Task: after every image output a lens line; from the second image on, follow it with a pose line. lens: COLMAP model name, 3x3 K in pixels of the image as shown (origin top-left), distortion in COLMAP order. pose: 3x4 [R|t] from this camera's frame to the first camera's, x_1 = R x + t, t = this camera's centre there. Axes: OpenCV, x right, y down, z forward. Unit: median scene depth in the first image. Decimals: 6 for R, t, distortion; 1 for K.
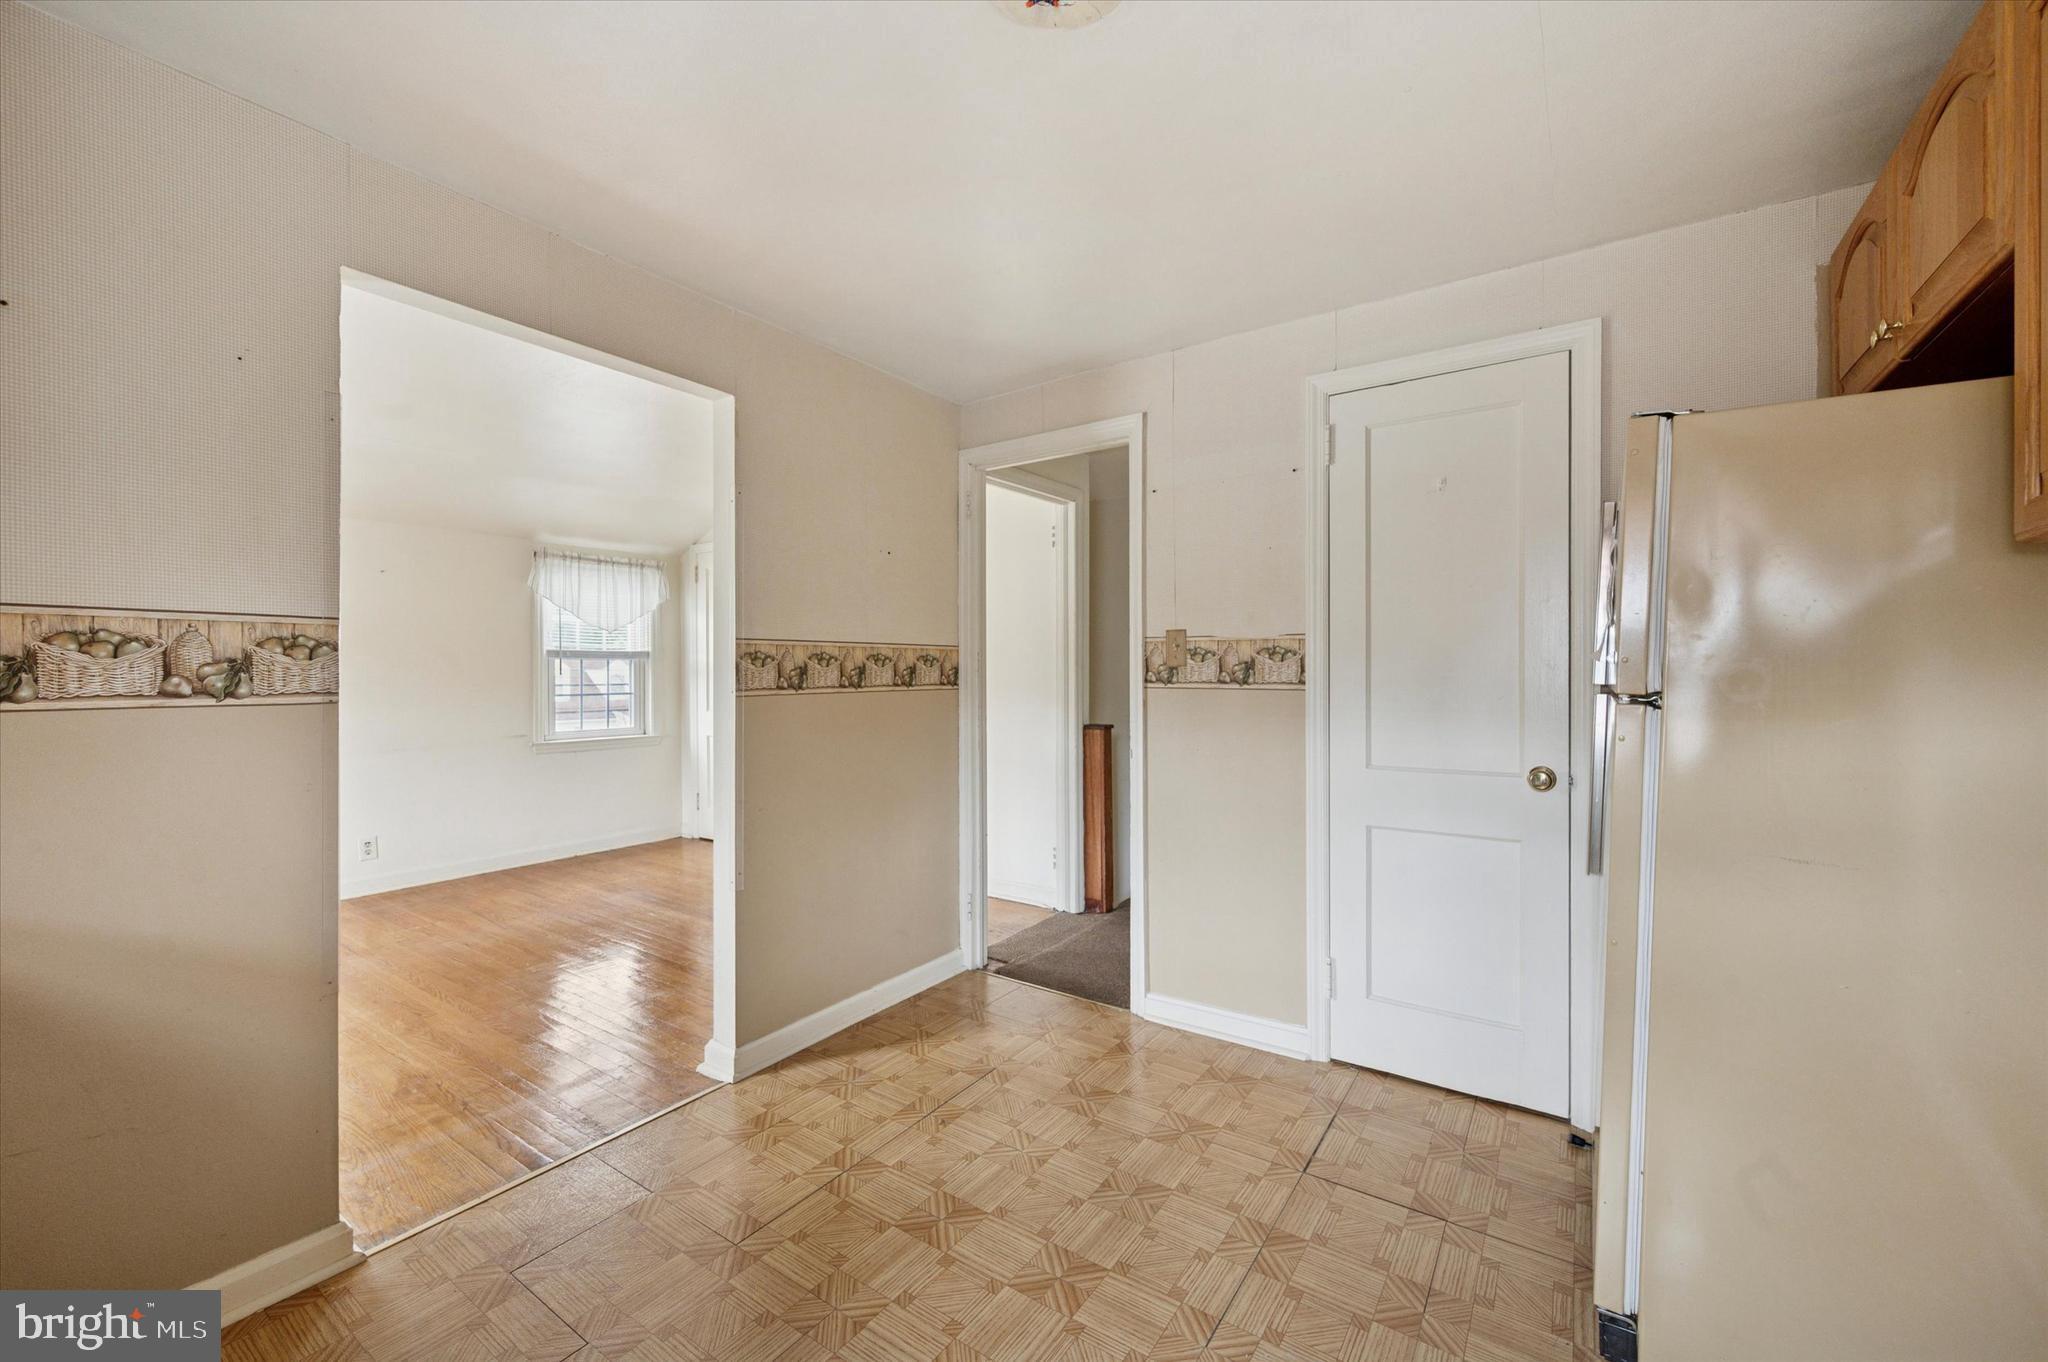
lens RADIAL K [[815.4, 0, 1025.6], [0, 815.4, 678.0], [0, 0, 1]] dist [0.002472, 0.000074]
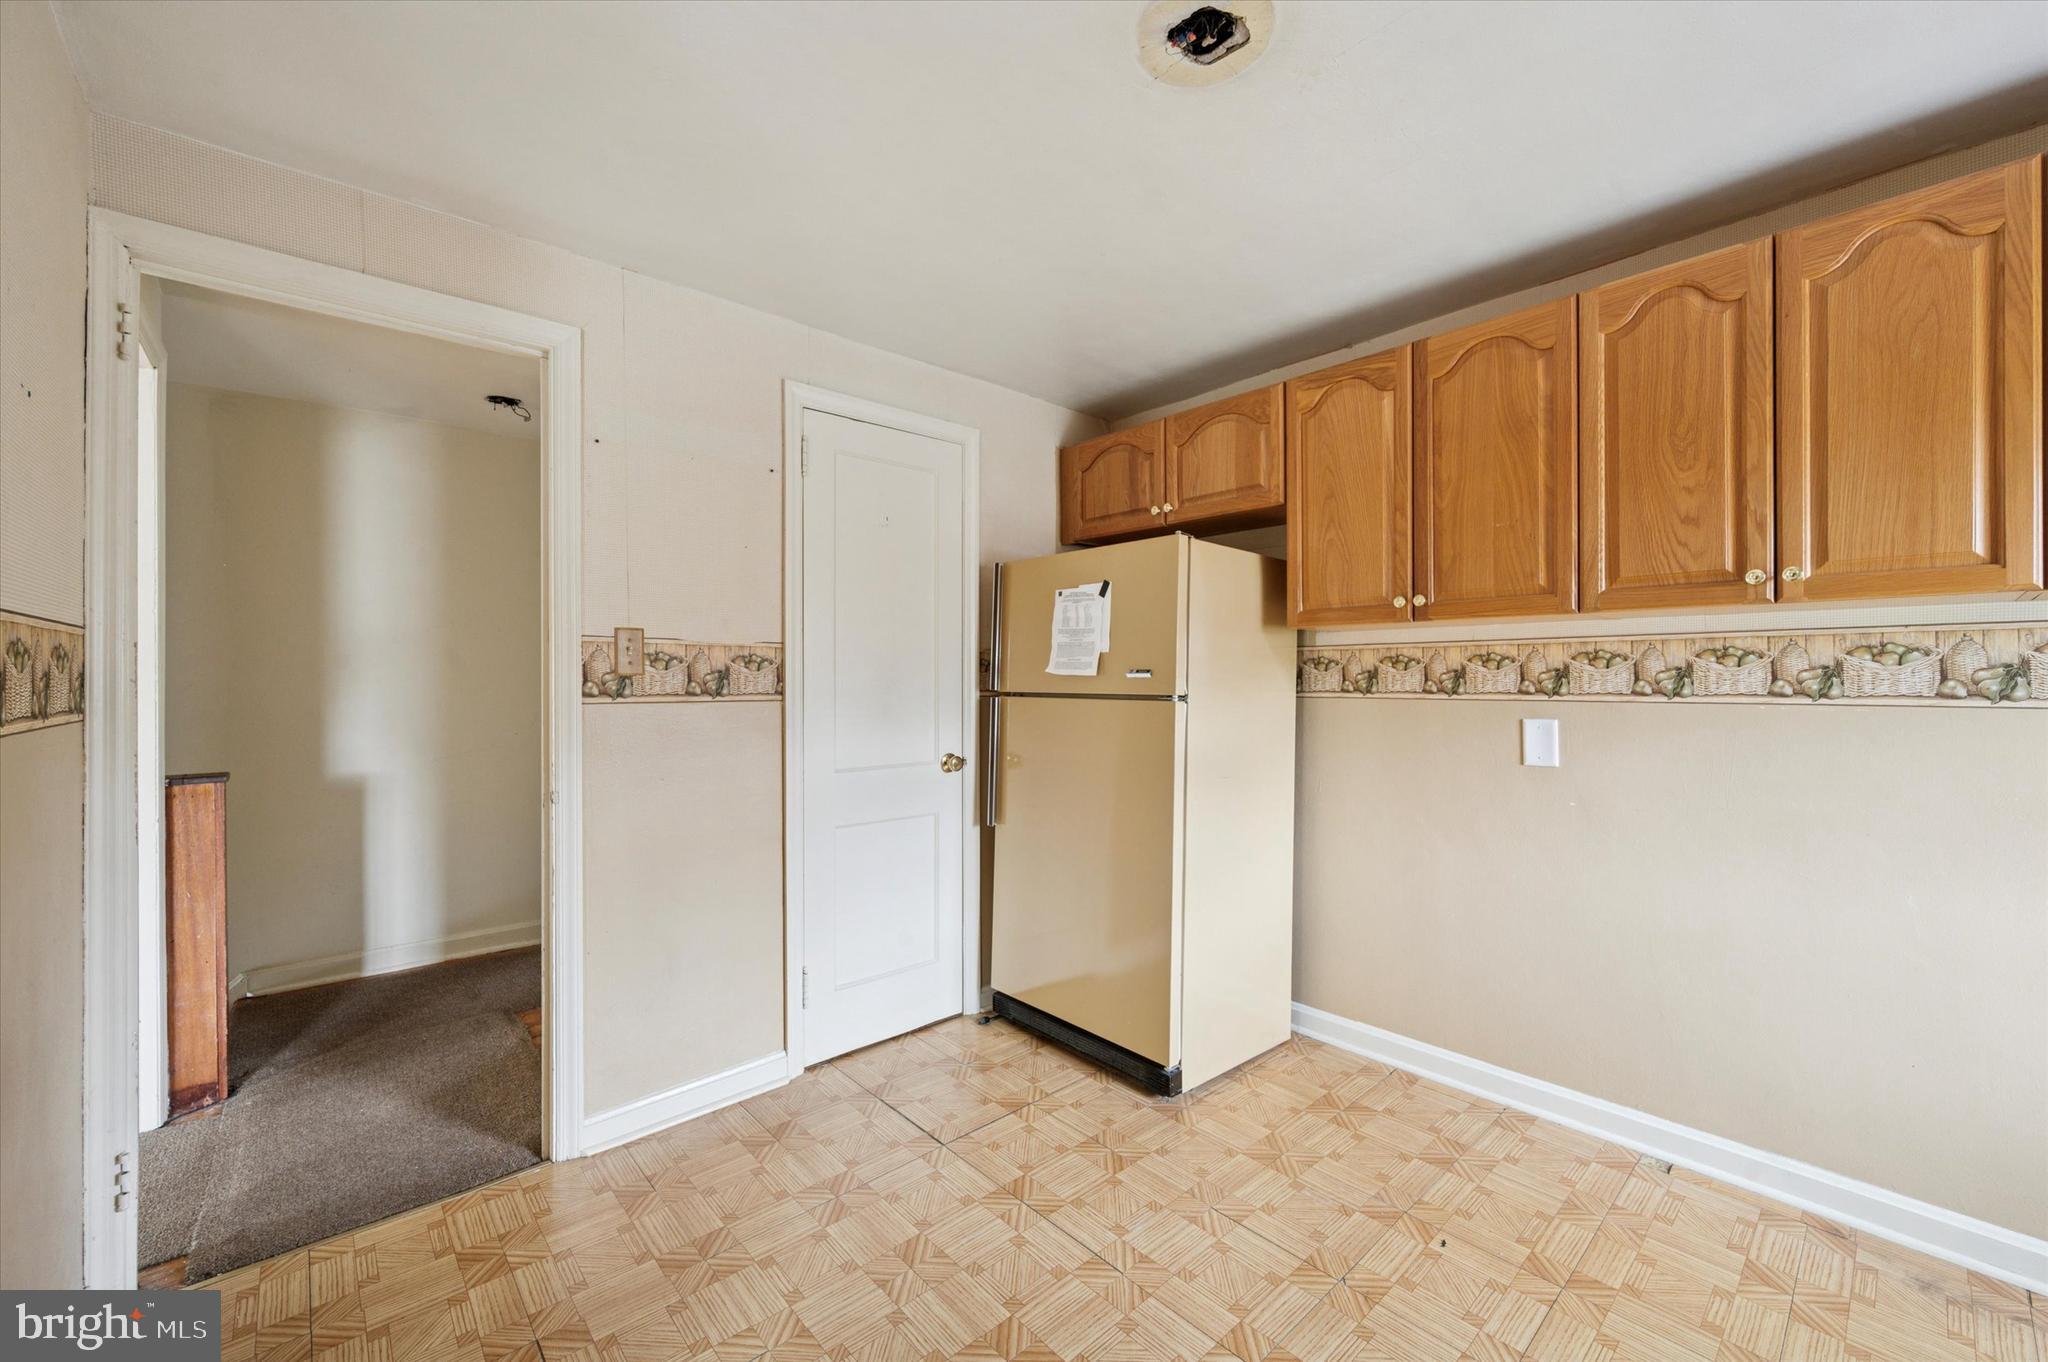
lens RADIAL K [[815.4, 0, 1025.6], [0, 815.4, 678.0], [0, 0, 1]] dist [0.002472, 0.000074]
pose [[0.233264, 0.000401, 0.972413, -0.516011], [0.006623, 0.999976, -0.002001, -0.007844], [-0.972391, 0.006907, 0.233256, 0.480069]]
